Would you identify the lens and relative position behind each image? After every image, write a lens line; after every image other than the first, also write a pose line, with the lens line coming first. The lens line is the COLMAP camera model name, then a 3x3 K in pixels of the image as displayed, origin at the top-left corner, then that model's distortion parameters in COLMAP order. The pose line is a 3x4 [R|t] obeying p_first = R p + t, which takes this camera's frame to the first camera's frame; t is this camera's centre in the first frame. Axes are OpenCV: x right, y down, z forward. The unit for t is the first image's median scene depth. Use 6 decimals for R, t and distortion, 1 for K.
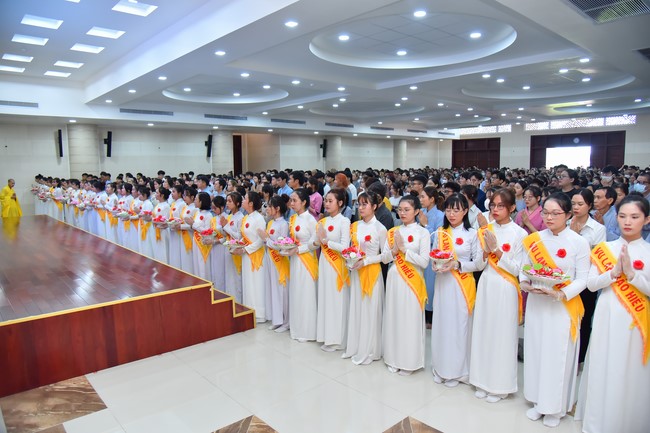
lens RADIAL K [[441.2, 0, 322.0], [0, 441.2, 214.3], [0, 0, 1]] dist [-0.051132, 0.027711]
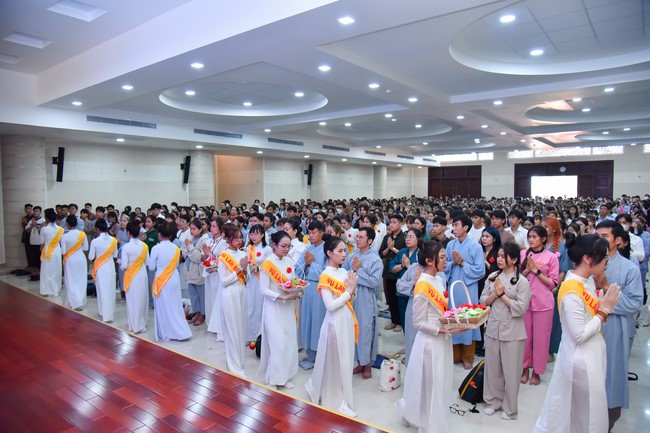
lens RADIAL K [[441.2, 0, 330.0], [0, 441.2, 216.5], [0, 0, 1]] dist [-0.051132, 0.027711]
pose [[0.977814, -0.007544, 0.209339, -0.147427], [0.019198, 0.998373, -0.053695, -0.020040], [-0.208593, 0.056522, 0.976368, 0.150796]]
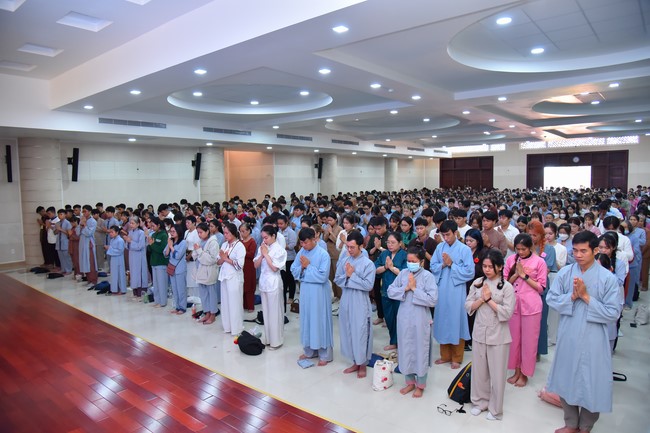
lens RADIAL K [[441.2, 0, 329.7], [0, 441.2, 215.7], [0, 0, 1]] dist [-0.051132, 0.027711]
pose [[0.984553, -0.019996, 0.173940, -0.138482], [0.025858, 0.999169, -0.031502, -0.028237], [-0.173165, 0.035513, 0.984252, 0.140217]]
